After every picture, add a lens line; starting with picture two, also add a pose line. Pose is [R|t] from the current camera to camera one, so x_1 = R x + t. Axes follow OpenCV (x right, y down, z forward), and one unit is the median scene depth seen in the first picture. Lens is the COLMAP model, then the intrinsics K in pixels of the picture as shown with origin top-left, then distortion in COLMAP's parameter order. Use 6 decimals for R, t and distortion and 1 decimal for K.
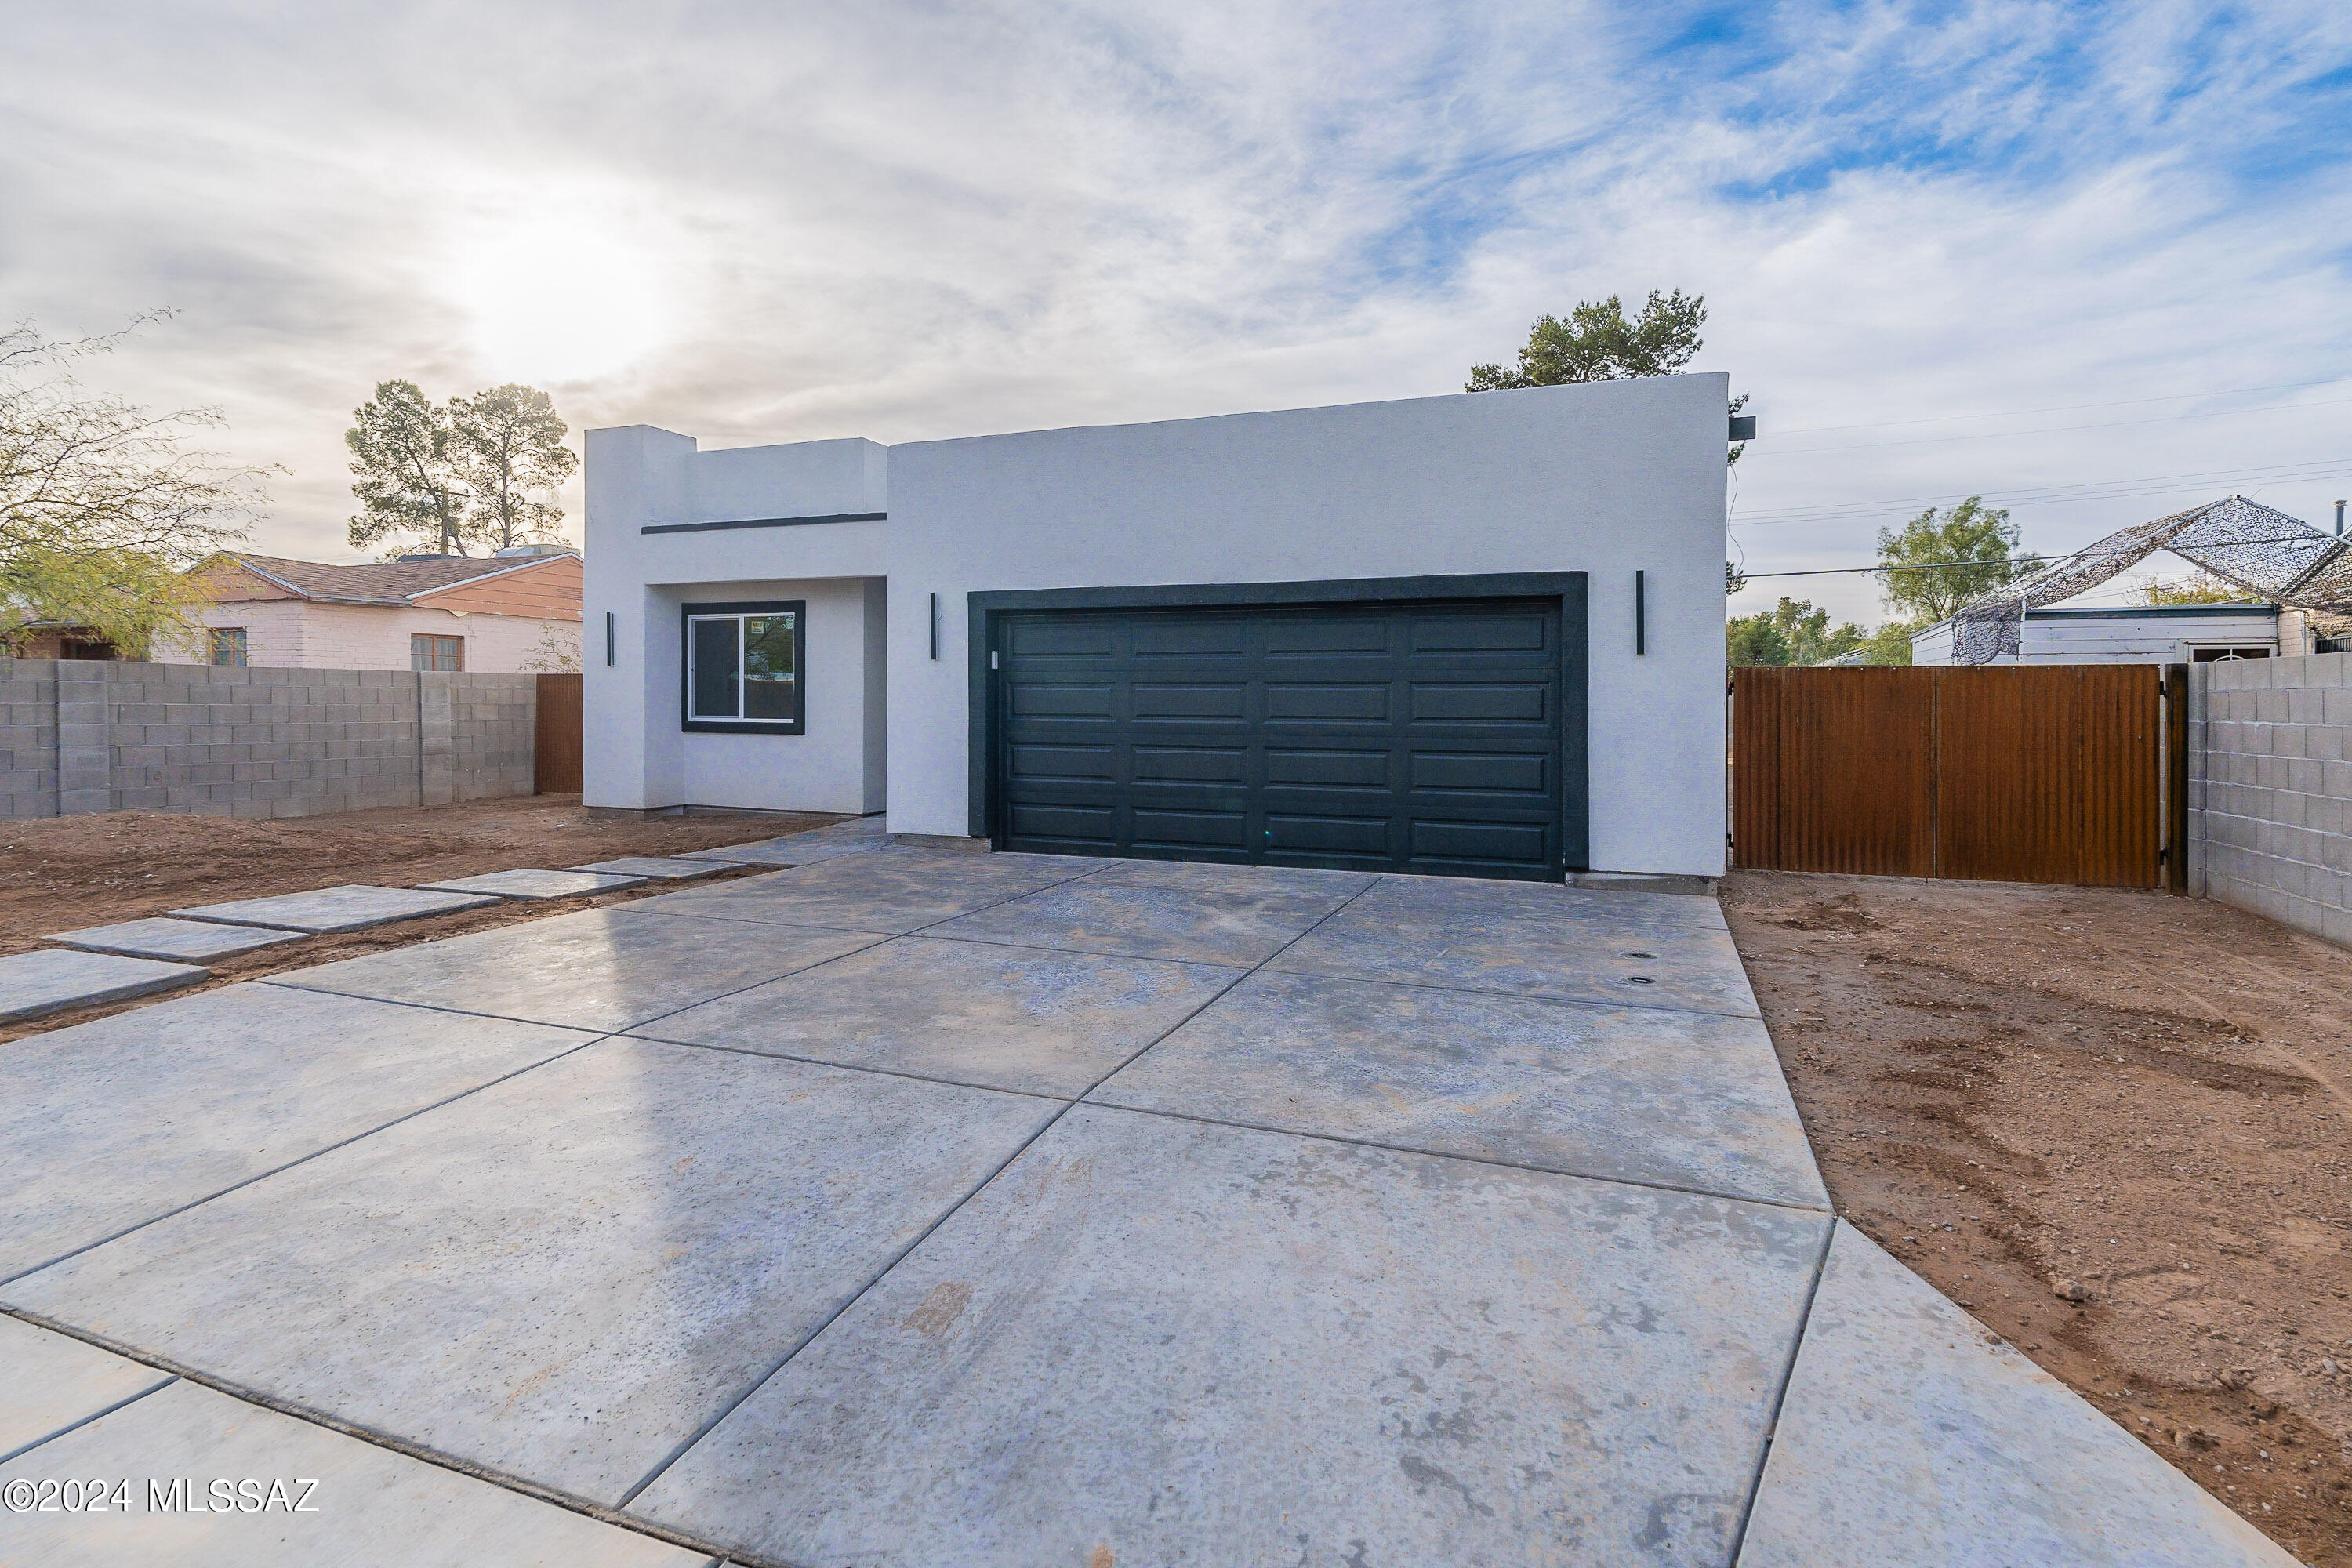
lens RADIAL K [[1205.0, 0, 1155.4], [0, 1205.0, 602.6], [0, 0, 1]] dist [0.016236, -0.007218]
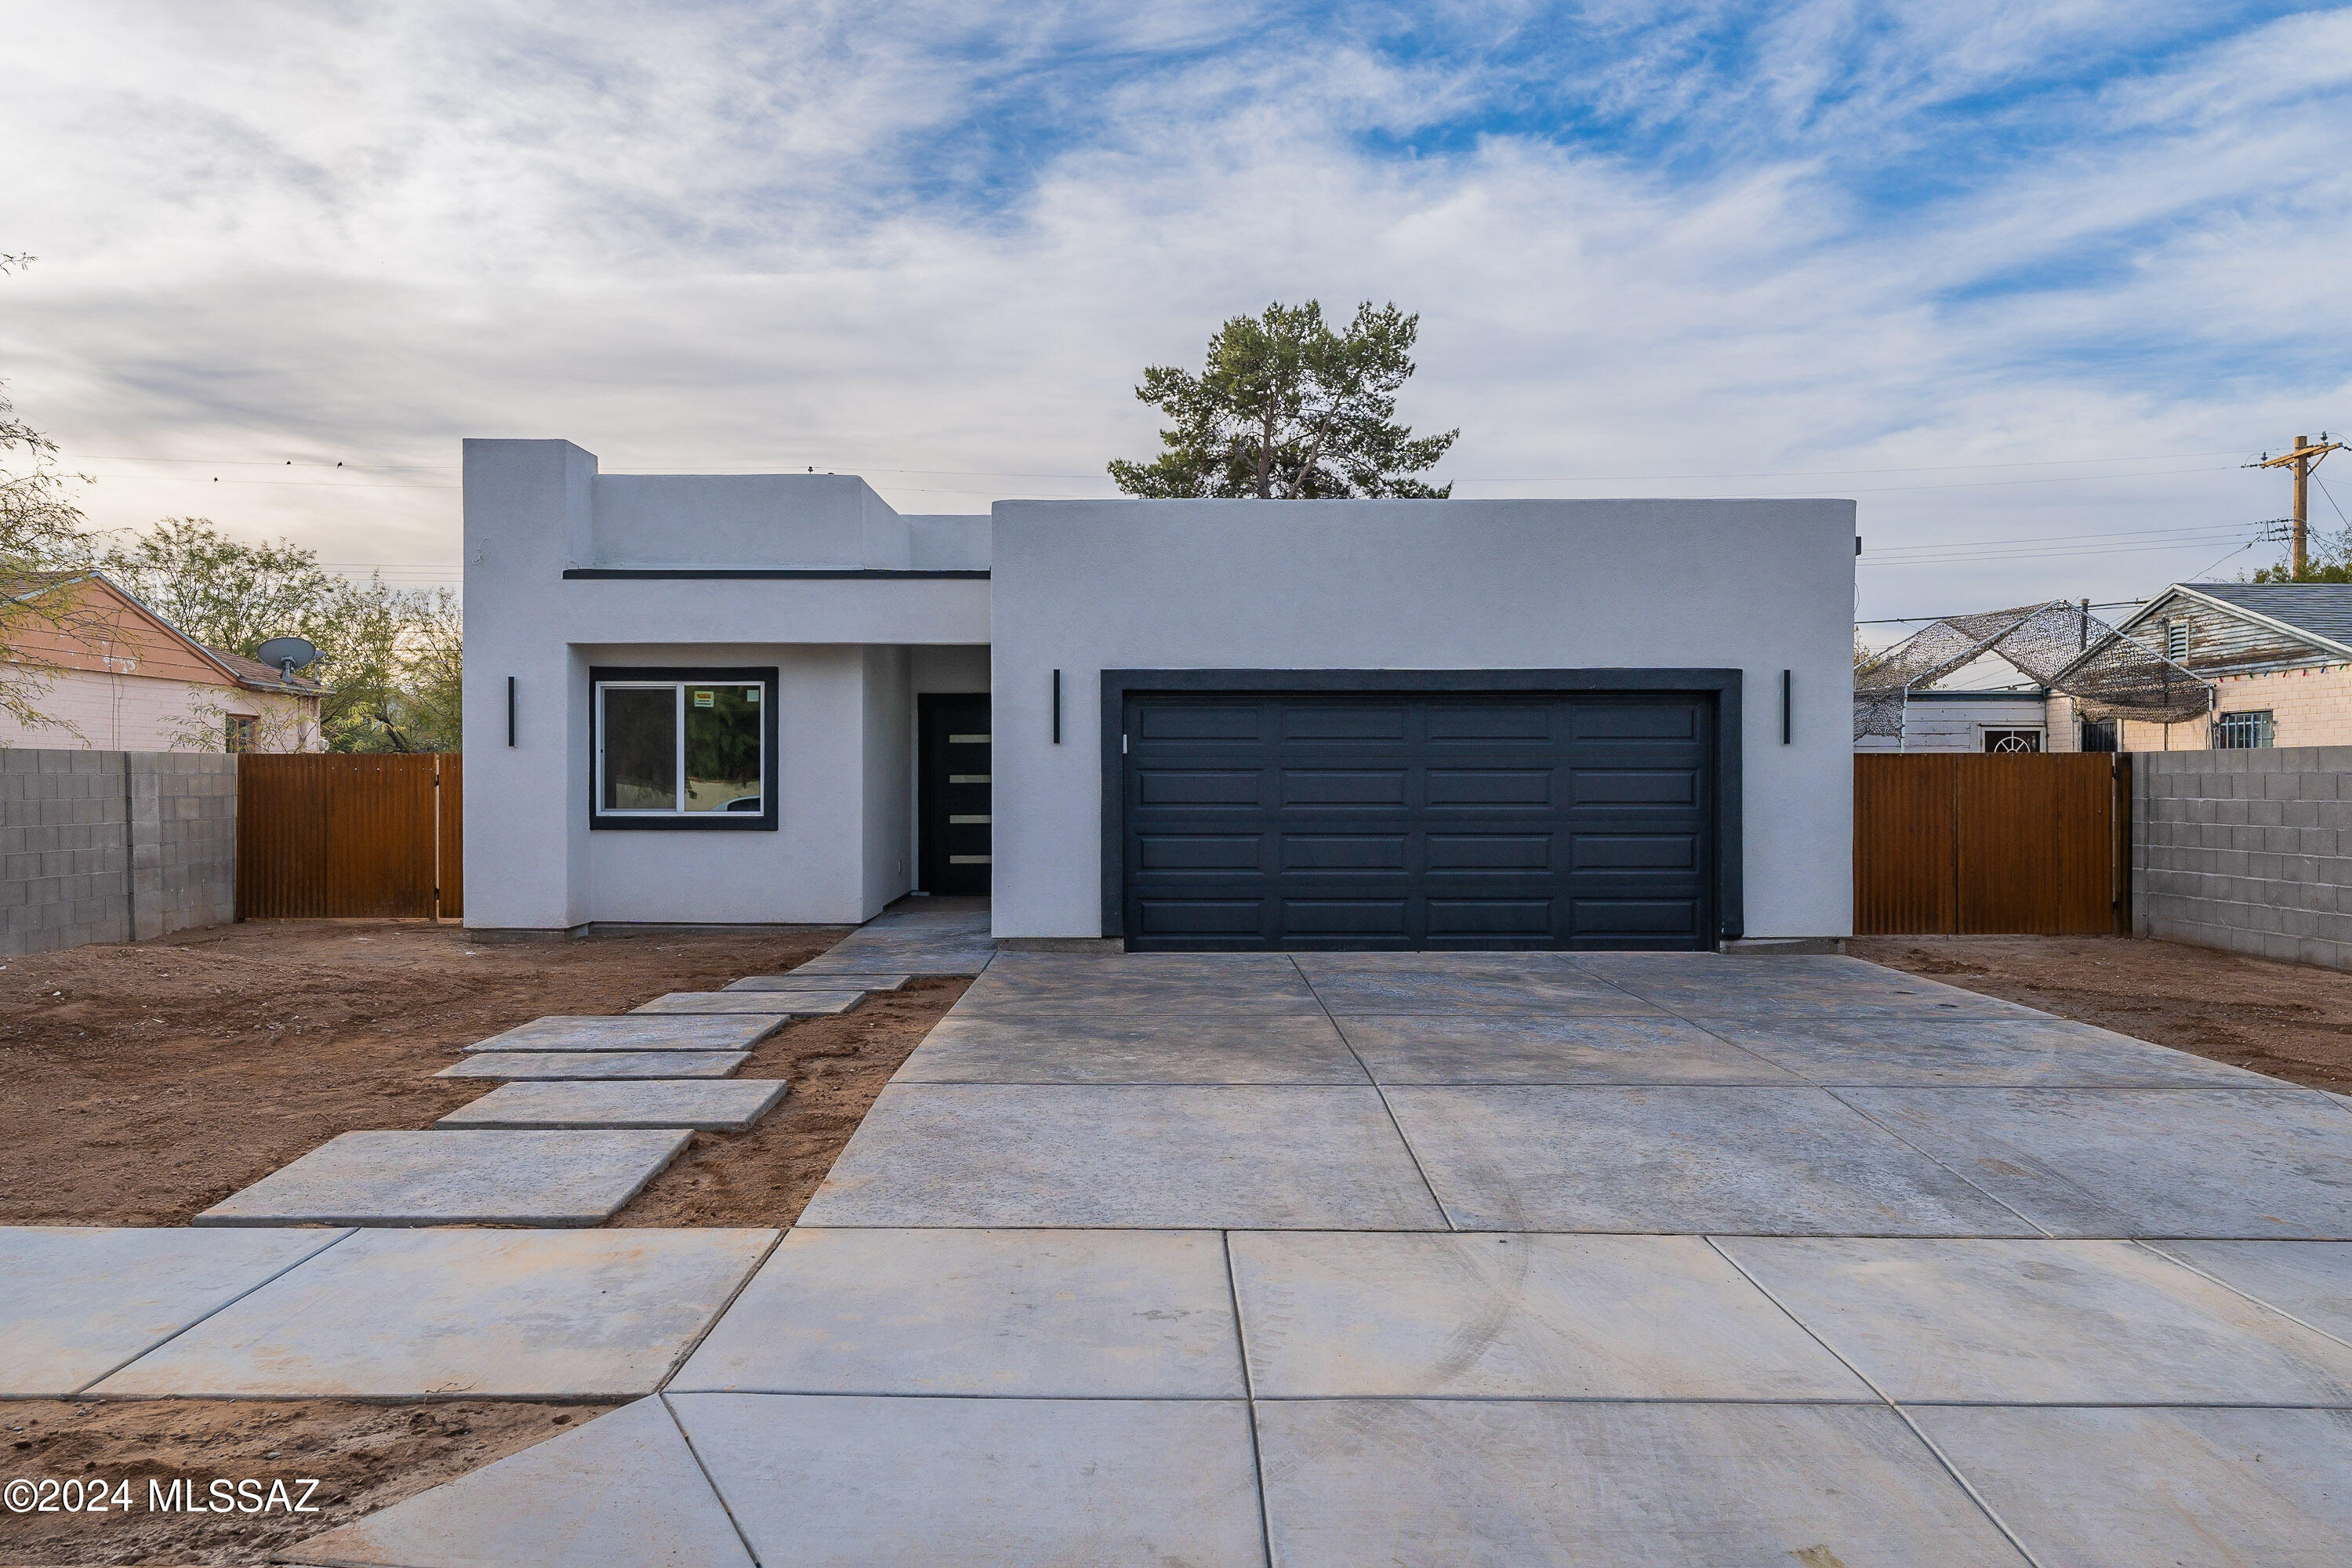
lens RADIAL K [[1692.8, 0, 1175.2], [0, 1692.8, 781.4], [0, 0, 1]] dist [0.020626, -0.009095]
pose [[0.929766, -0.005530, 0.368109, -0.078762], [-0.024313, 0.996782, 0.076385, -0.003151], [-0.367347, -0.079970, 0.926640, -0.027351]]
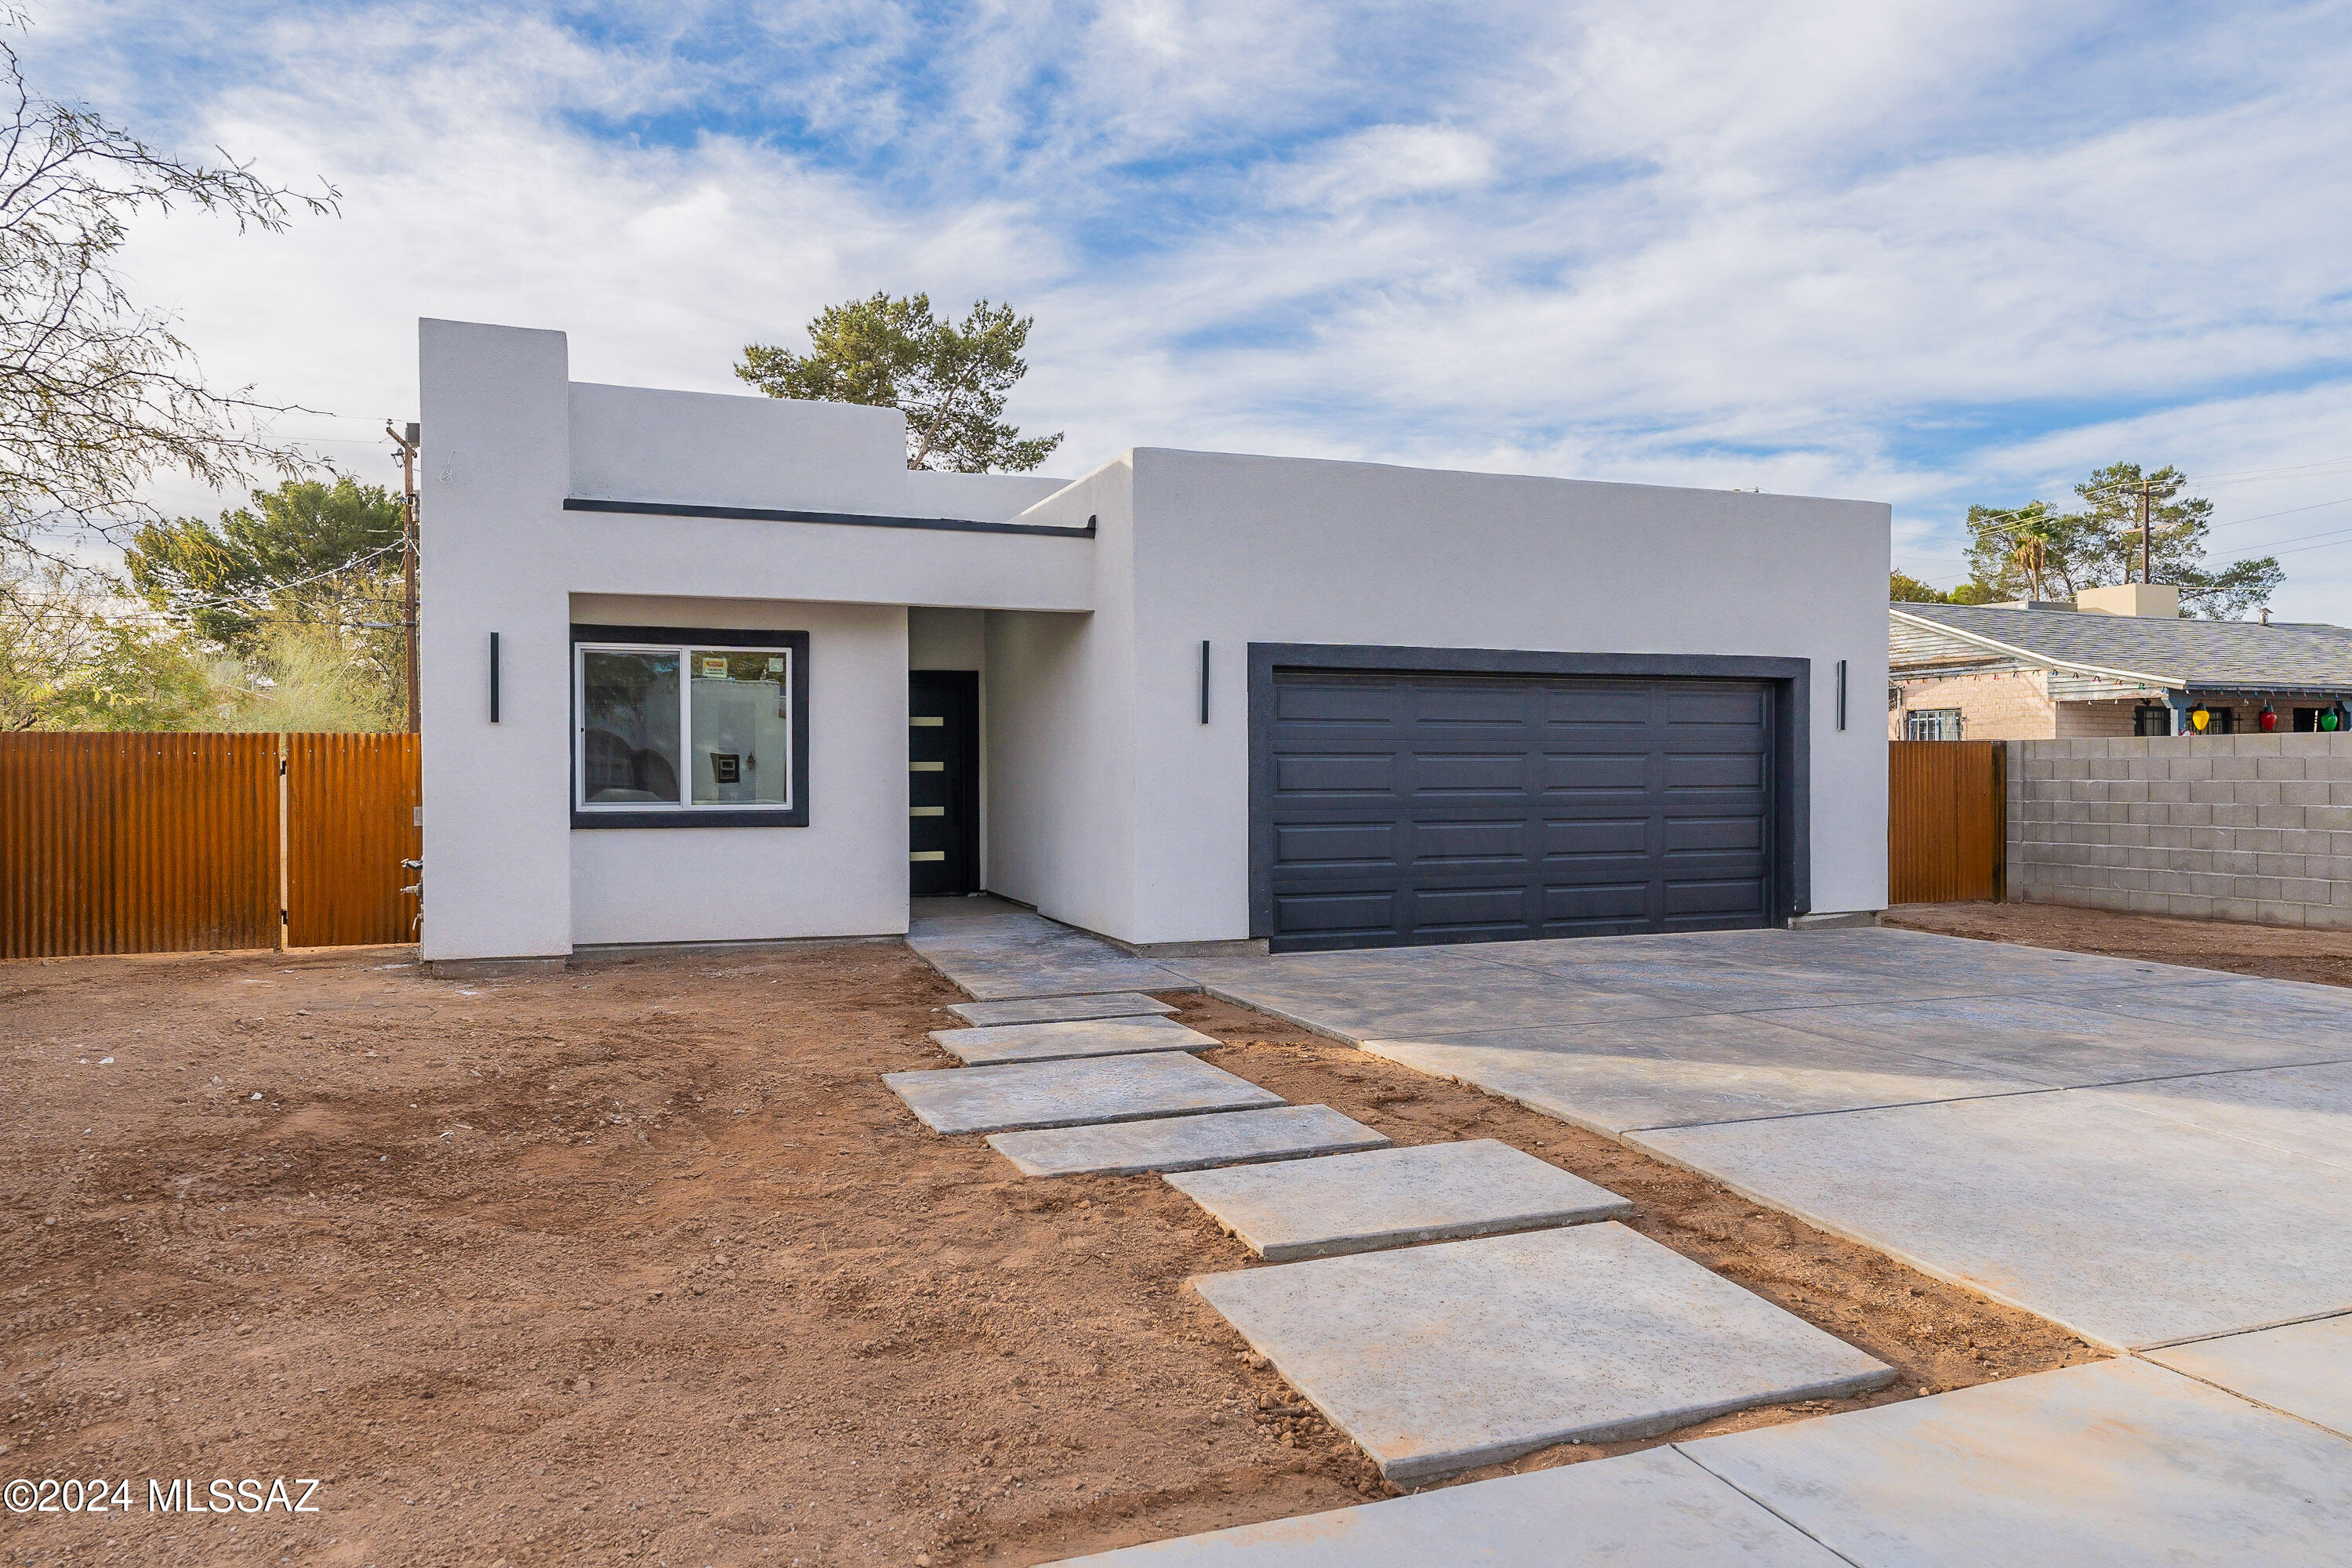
lens RADIAL K [[1582.7, 0, 1168.6], [0, 1582.7, 782.1], [0, 0, 1]] dist [0.001582, -0.001424]
pose [[0.733413, -0.010987, 0.679695, -0.127573], [-0.047305, 0.996621, 0.067153, 0.002367], [-0.678135, -0.081403, 0.730415, 0.035144]]
